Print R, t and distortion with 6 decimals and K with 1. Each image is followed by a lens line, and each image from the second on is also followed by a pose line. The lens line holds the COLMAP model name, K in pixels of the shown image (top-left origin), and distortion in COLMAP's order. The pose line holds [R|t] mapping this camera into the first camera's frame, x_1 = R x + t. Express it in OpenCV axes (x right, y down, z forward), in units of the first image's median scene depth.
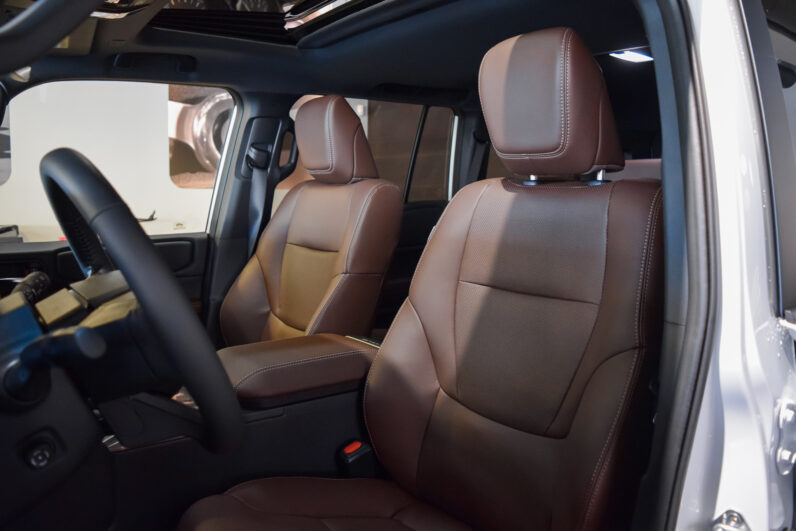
lens RADIAL K [[616.7, 0, 398.0], [0, 616.7, 265.5], [0, 0, 1]] dist [-0.115146, 0.056560]
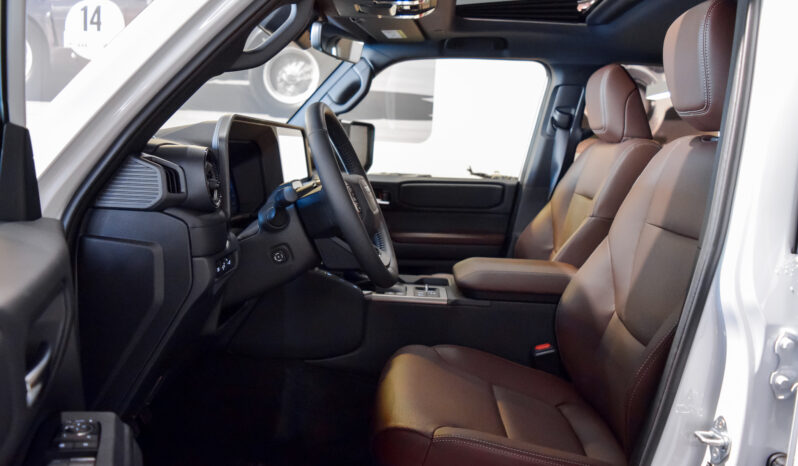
lens RADIAL K [[595.1, 0, 399.0], [0, 595.1, 233.0], [0, 0, 1]] dist [-0.063472, -0.000743]
pose [[0.791321, 0.116759, -0.600149, 0.271676], [-0.114576, 0.992525, 0.042022, 0.034197], [0.600569, 0.035510, 0.798784, -0.107526]]
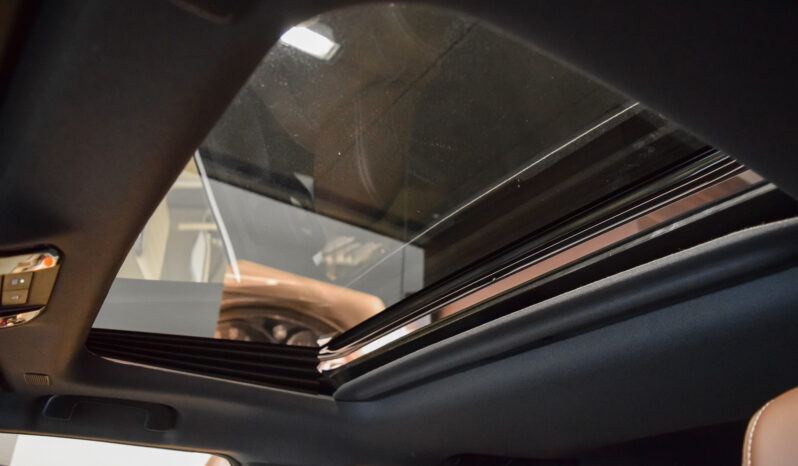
lens RADIAL K [[619.0, 0, 399.0], [0, 619.0, 233.0], [0, 0, 1]] dist [-0.093011, 0.000719]
pose [[0.998608, -0.003482, -0.052632, -0.061201], [-0.026963, 0.823905, -0.566086, -0.135138], [0.045335, 0.566717, 0.822664, 0.360831]]
